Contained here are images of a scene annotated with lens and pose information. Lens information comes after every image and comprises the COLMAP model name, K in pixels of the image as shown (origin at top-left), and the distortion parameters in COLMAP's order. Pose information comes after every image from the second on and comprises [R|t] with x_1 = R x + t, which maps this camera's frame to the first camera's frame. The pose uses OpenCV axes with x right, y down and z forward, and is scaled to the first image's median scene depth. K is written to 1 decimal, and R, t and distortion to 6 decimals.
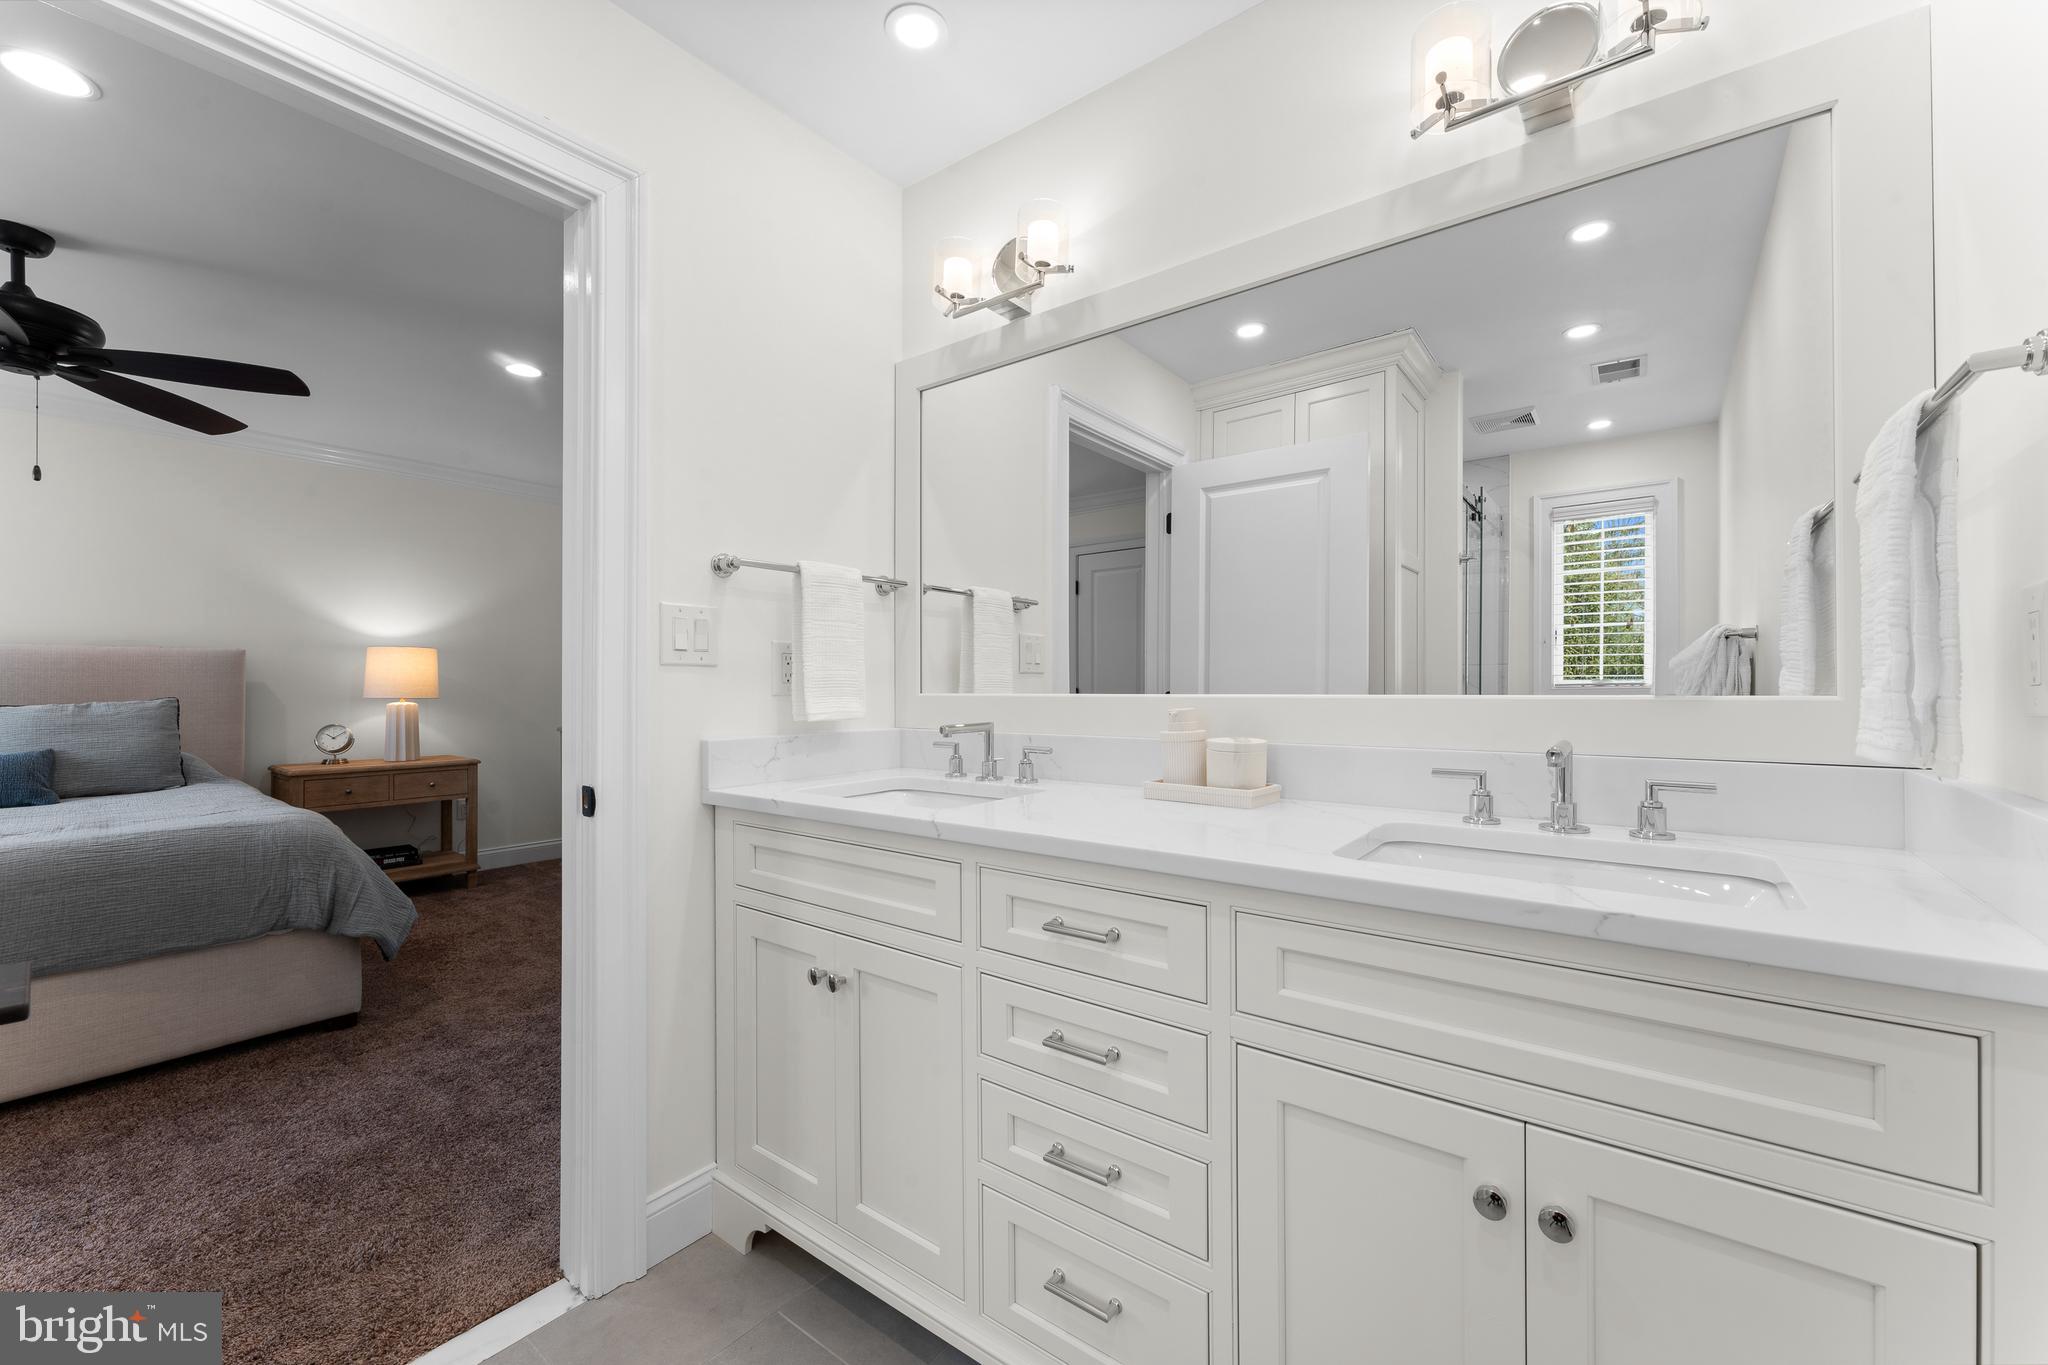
lens RADIAL K [[818.6, 0, 1024.4], [0, 818.6, 683.1], [0, 0, 1]] dist [0.001175, 0.000252]
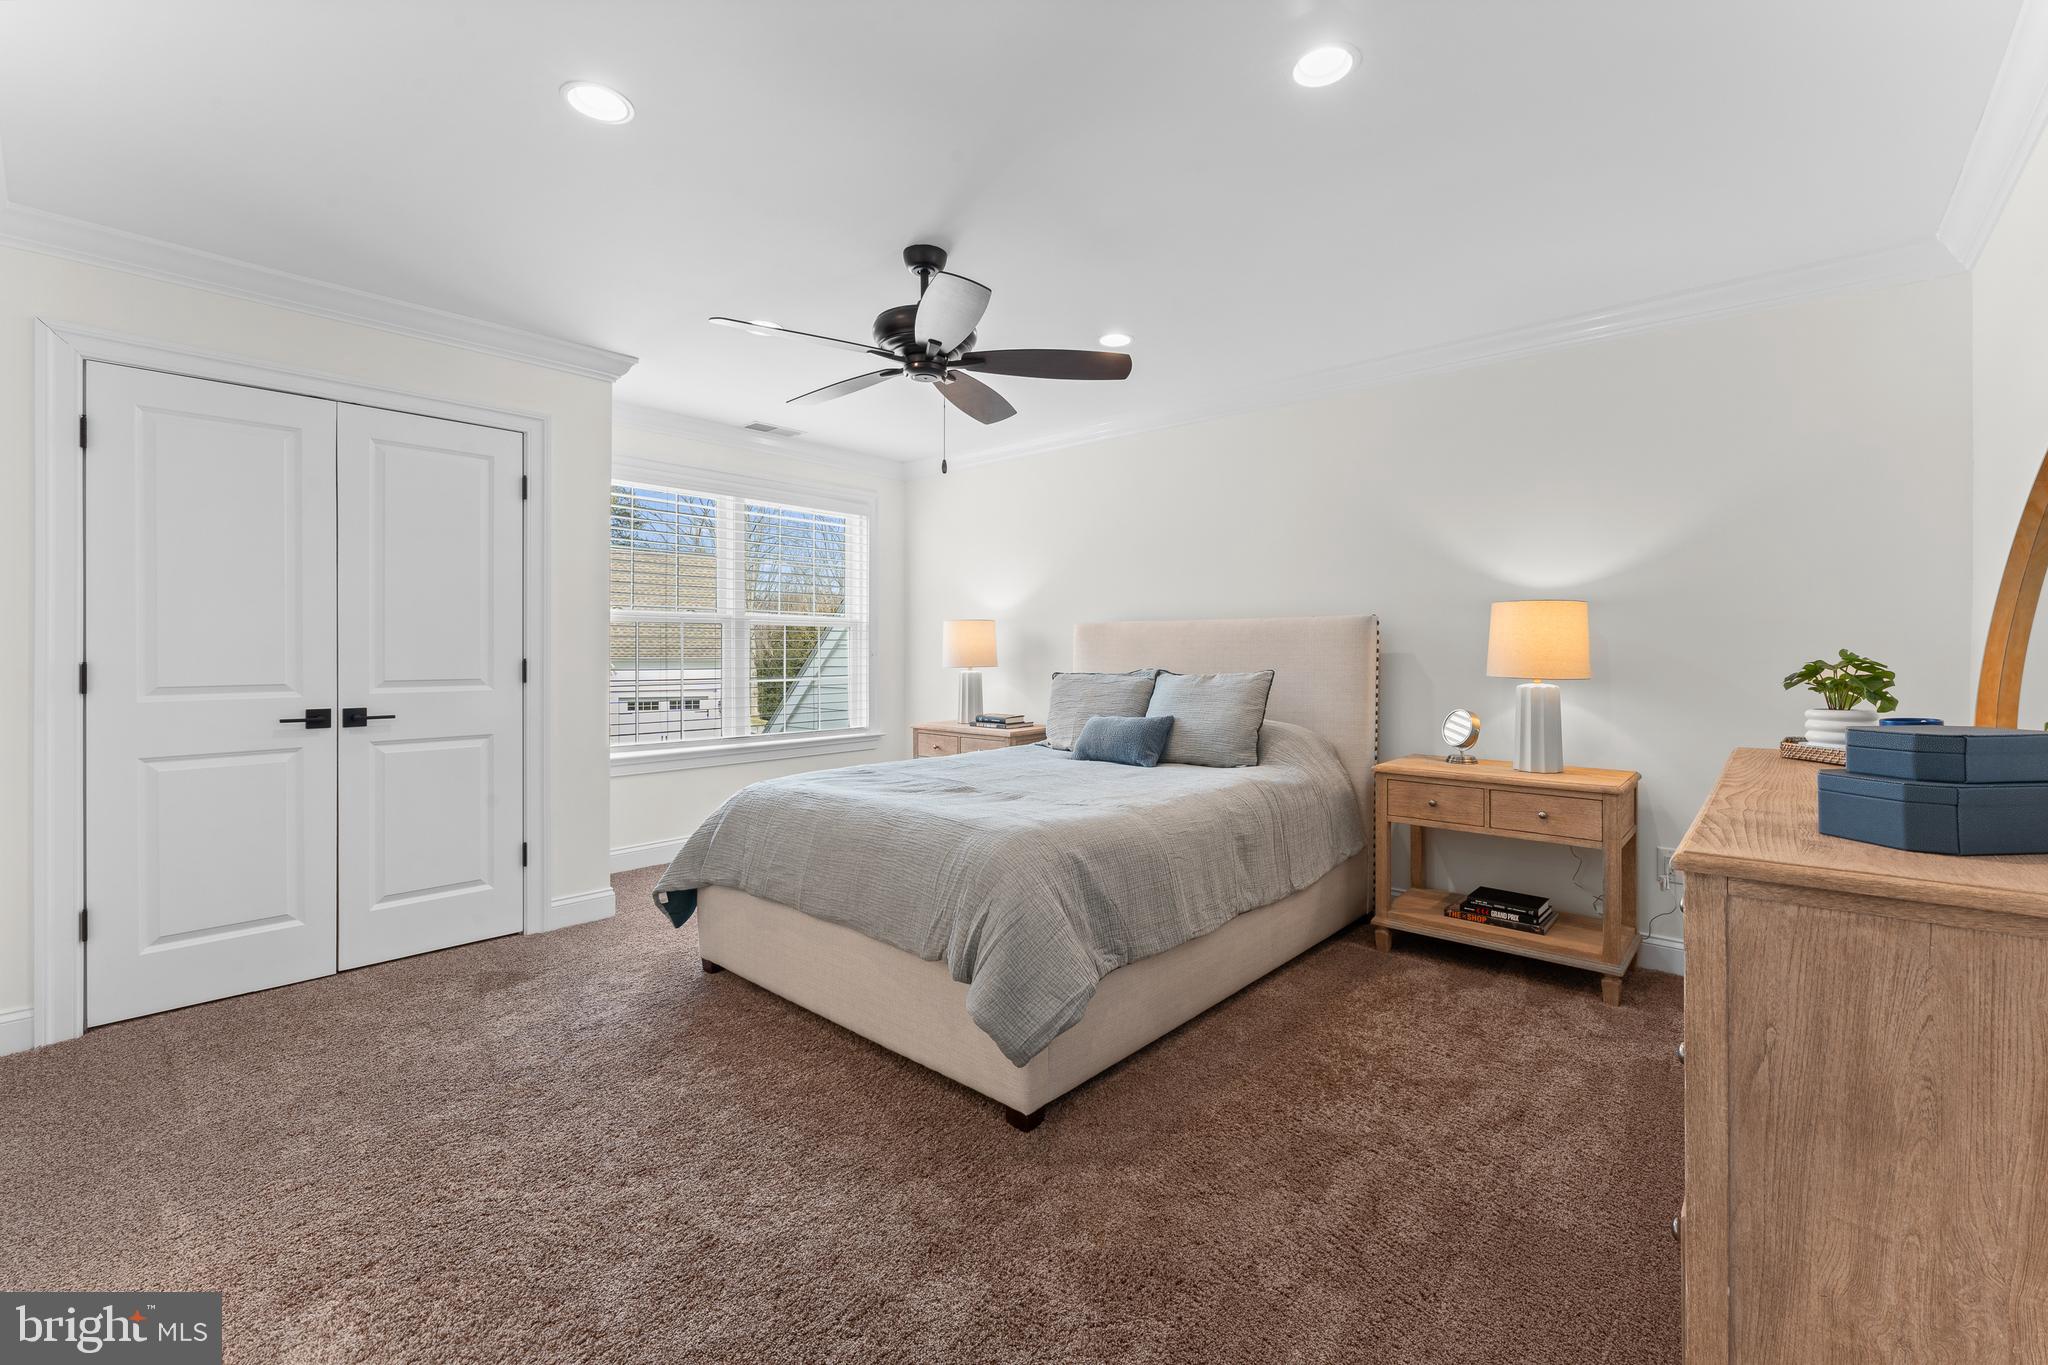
lens RADIAL K [[855.3, 0, 1042.7], [0, 855.3, 646.0], [0, 0, 1]] dist [0.001425, 0.000026]
pose [[-0.061393, 0.000134, -0.998114, -0.037382], [0.001490, 0.999999, 0.000043, -0.008483], [0.998113, -0.001484, -0.061393, 0.665051]]
